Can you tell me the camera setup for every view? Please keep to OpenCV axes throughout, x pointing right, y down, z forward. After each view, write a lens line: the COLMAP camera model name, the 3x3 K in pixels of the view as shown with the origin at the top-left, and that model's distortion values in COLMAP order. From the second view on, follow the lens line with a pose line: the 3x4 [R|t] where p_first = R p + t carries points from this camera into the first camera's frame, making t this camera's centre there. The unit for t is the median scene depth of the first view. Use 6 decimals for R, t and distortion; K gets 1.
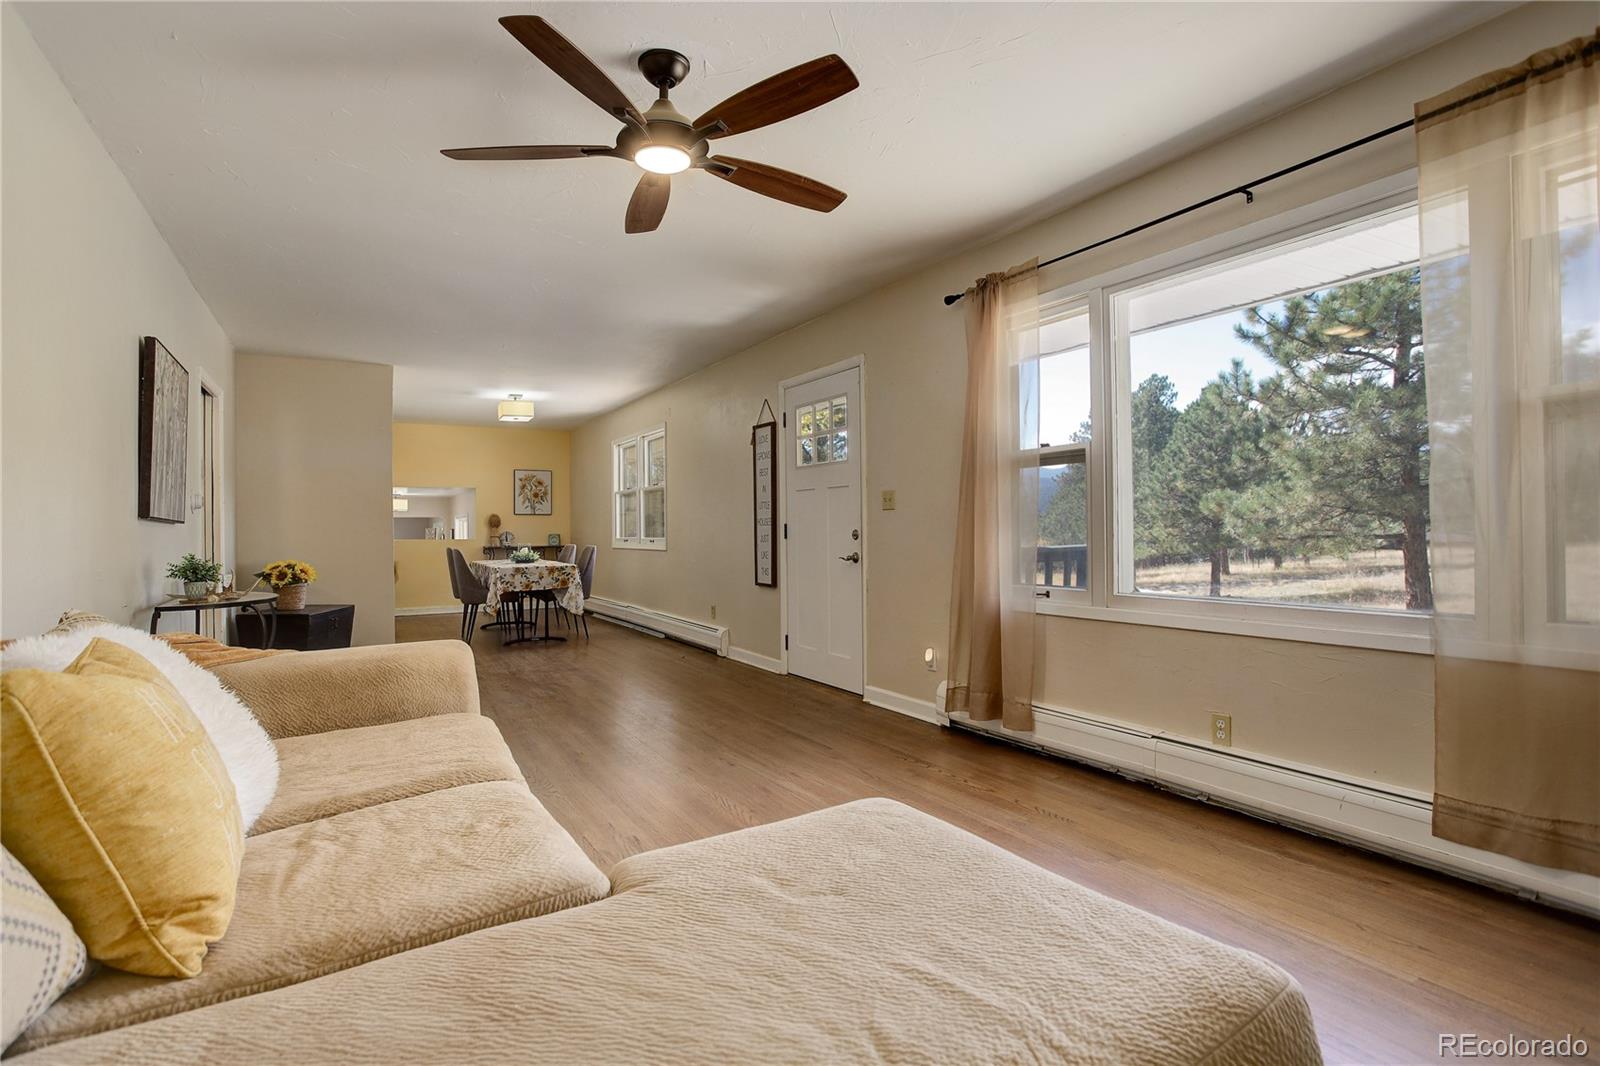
lens RADIAL K [[792.6, 0, 796.1], [0, 792.6, 529.7], [0, 0, 1]] dist [-0.058899, 0.019589]
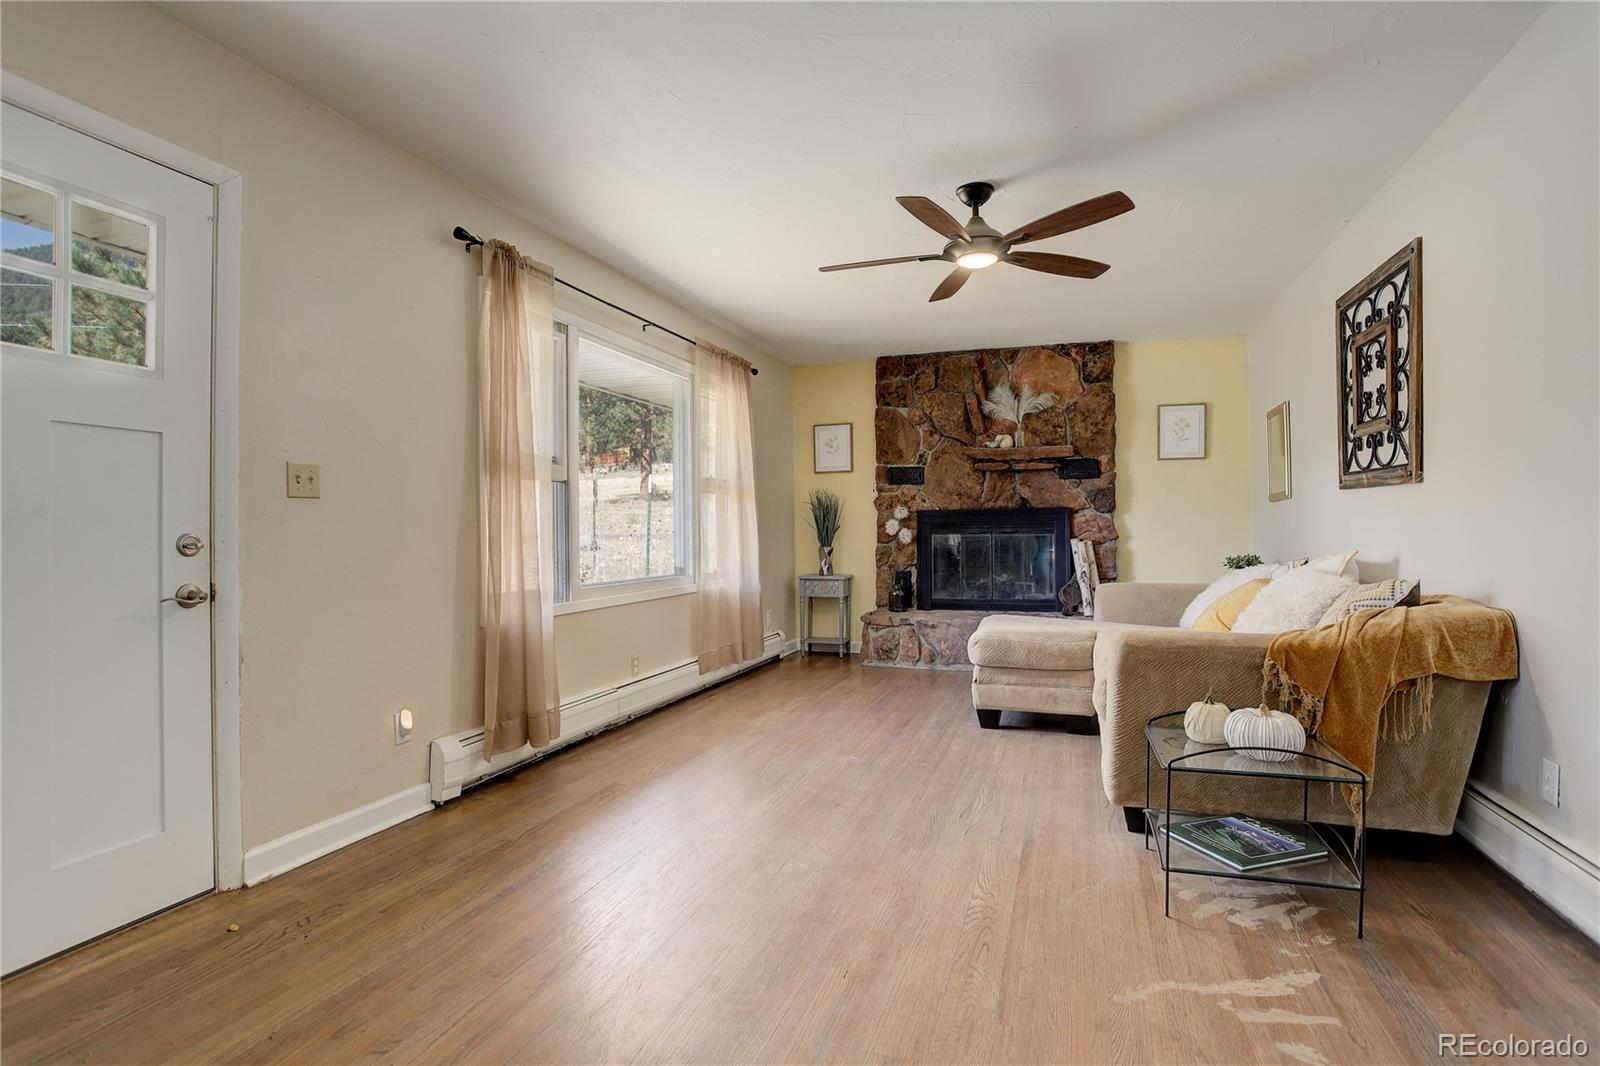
lens RADIAL K [[792.6, 0, 791.1], [0, 792.6, 532.4], [0, 0, 1]] dist [-0.058899, 0.019589]
pose [[-0.643788, 0.013471, 0.765085, -0.480653], [0.012060, 0.999899, -0.007458, 0.006519], [-0.765109, 0.004426, -0.643886, 1.018652]]
